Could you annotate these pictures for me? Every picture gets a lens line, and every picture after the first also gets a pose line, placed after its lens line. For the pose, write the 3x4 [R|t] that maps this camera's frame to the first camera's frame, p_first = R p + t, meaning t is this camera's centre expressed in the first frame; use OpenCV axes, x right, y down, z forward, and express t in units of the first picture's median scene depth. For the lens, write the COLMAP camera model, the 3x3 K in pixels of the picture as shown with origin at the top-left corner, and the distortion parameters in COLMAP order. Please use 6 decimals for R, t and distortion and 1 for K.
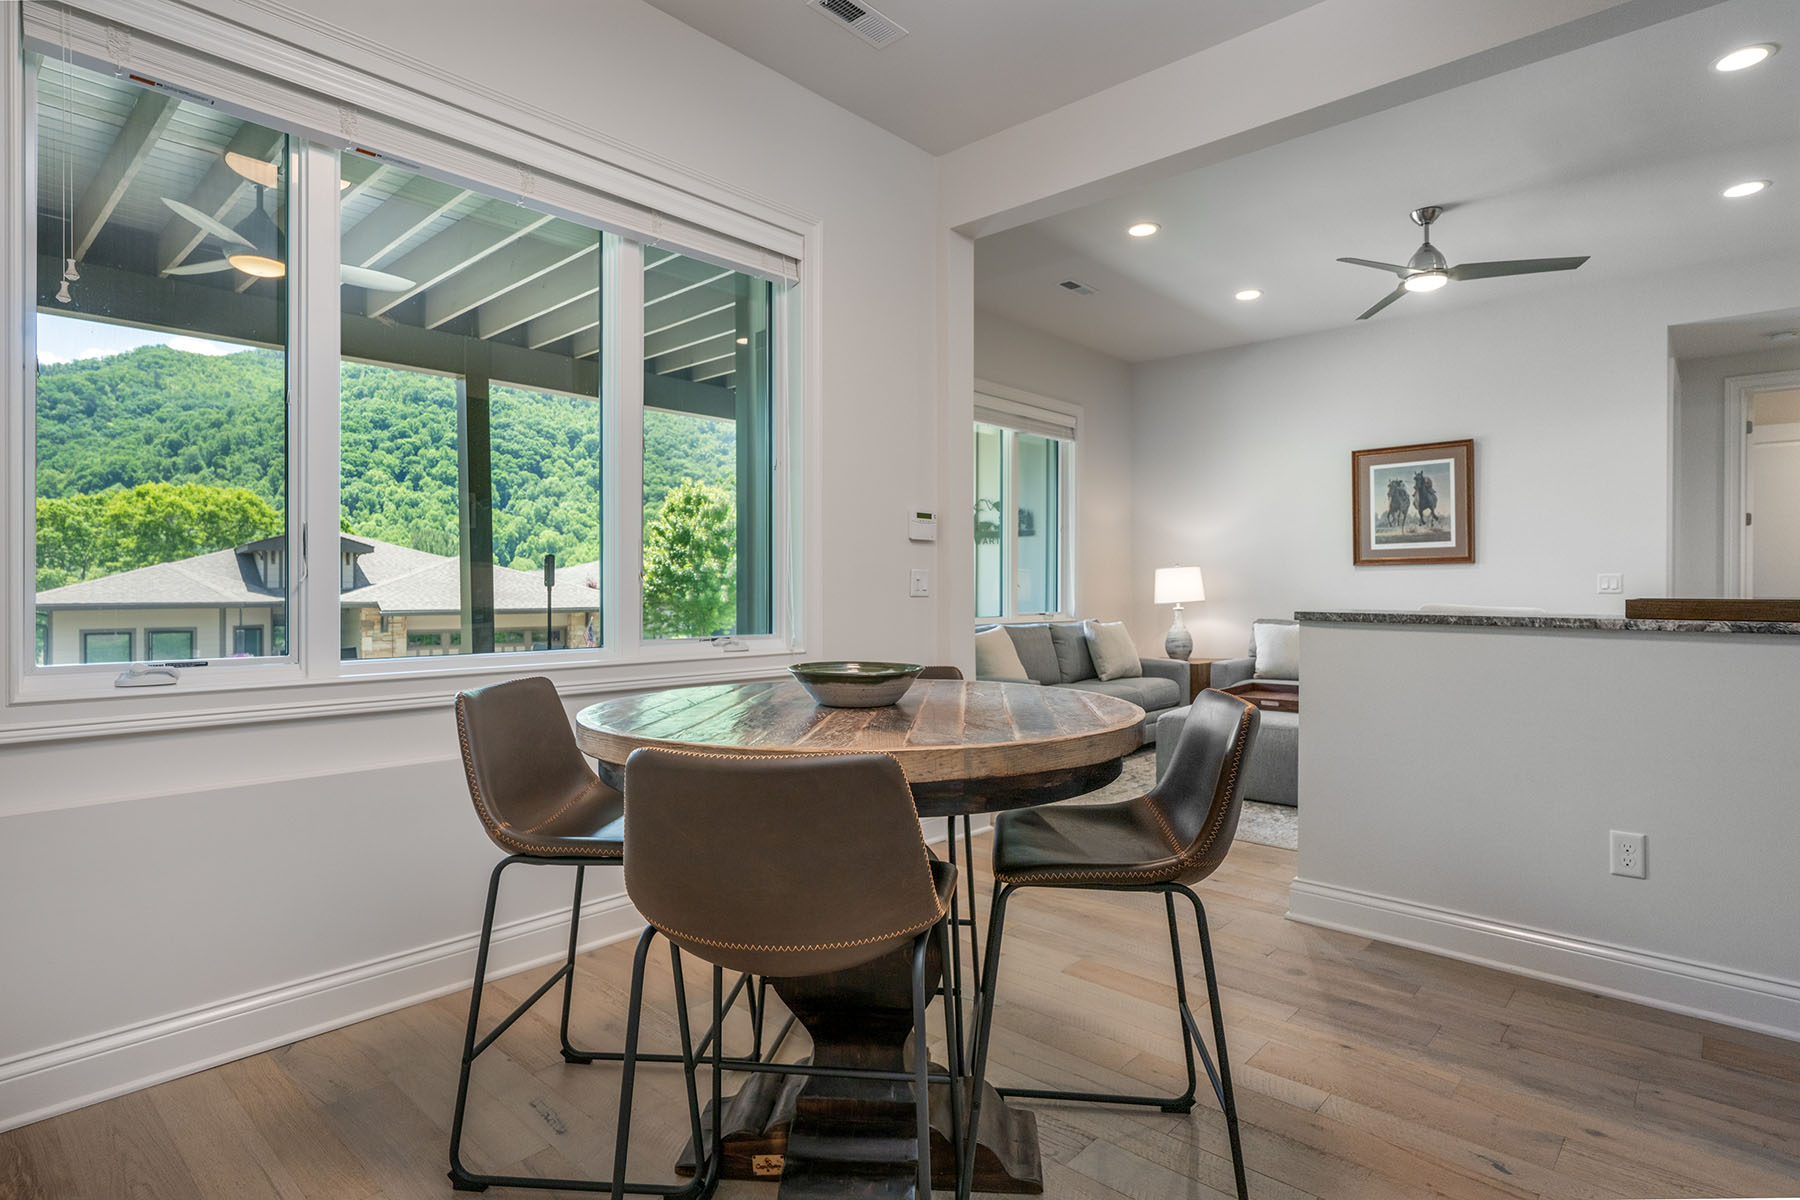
lens RADIAL K [[923.7, 0, 901.1], [0, 923.7, 593.5], [0, 0, 1]] dist [0.001966, 0.000732]
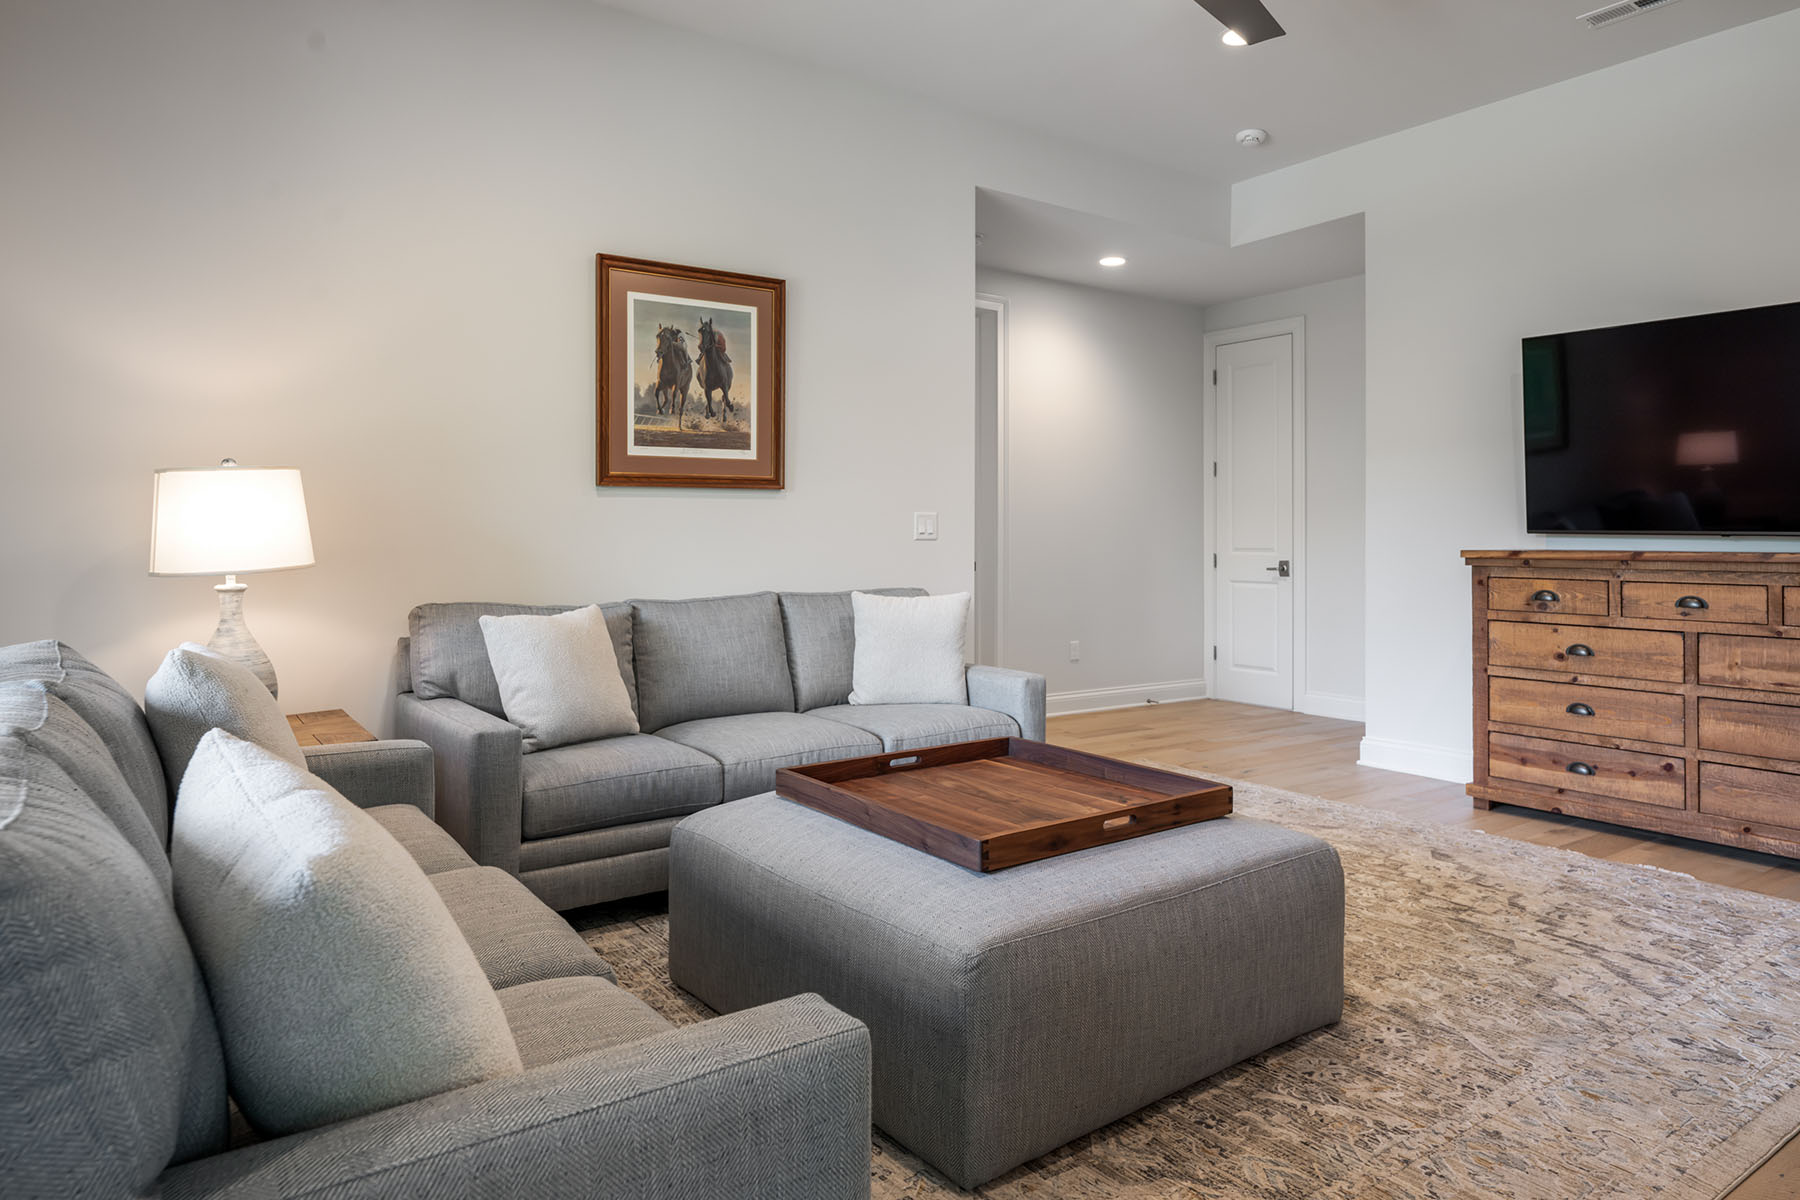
lens RADIAL K [[1143.5, 0, 924.0], [0, 1143.5, 533.8], [0, 0, 1]] dist [0.001189, -0.000679]
pose [[0.185395, -0.001161, 0.982663, -0.083466], [0.002804, 0.999996, 0.000652, -0.004431], [-0.982660, 0.002634, 0.185397, 0.747284]]
